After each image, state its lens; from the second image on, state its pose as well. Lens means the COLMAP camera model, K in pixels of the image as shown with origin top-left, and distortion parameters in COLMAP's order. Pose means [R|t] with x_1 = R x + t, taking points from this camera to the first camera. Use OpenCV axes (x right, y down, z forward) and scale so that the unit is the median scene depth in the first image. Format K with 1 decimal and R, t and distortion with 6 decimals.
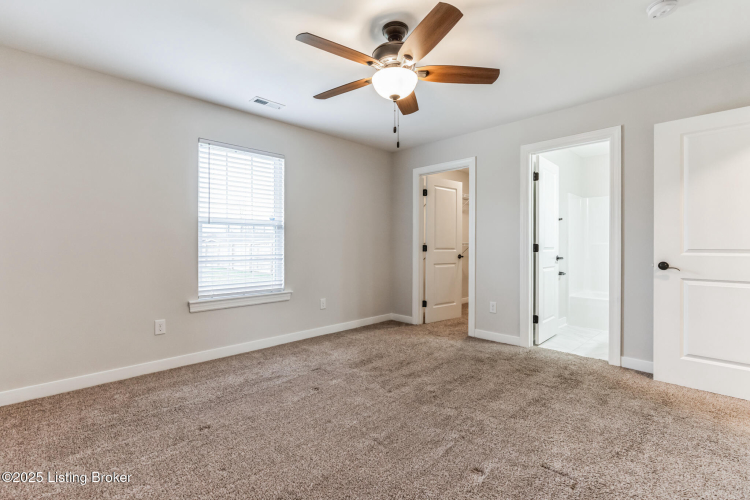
lens RADIAL K [[346.3, 0, 377.1], [0, 346.3, 246.9], [0, 0, 1]] dist [0.001328, 0.000277]
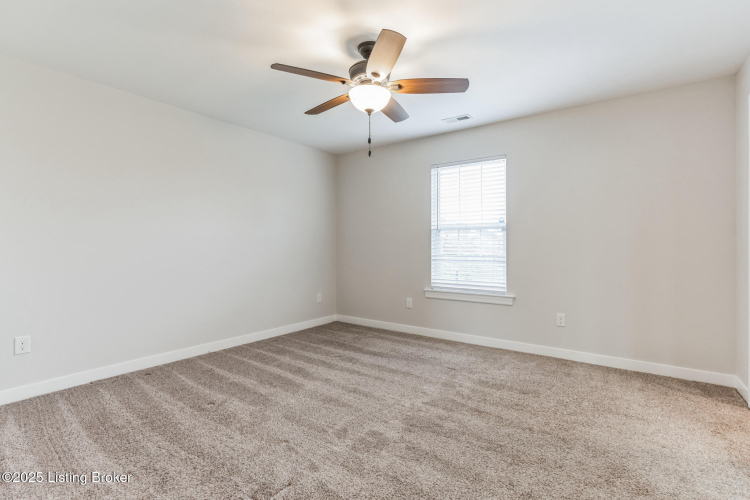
lens RADIAL K [[352.5, 0, 376.3], [0, 352.5, 245.4], [0, 0, 1]] dist [-0.001380, -0.000148]
pose [[0.139690, -0.016533, -0.990057, 0.736070], [-0.010484, 0.999780, -0.018174, 0.013496], [0.990140, 0.012918, 0.139486, 0.569269]]
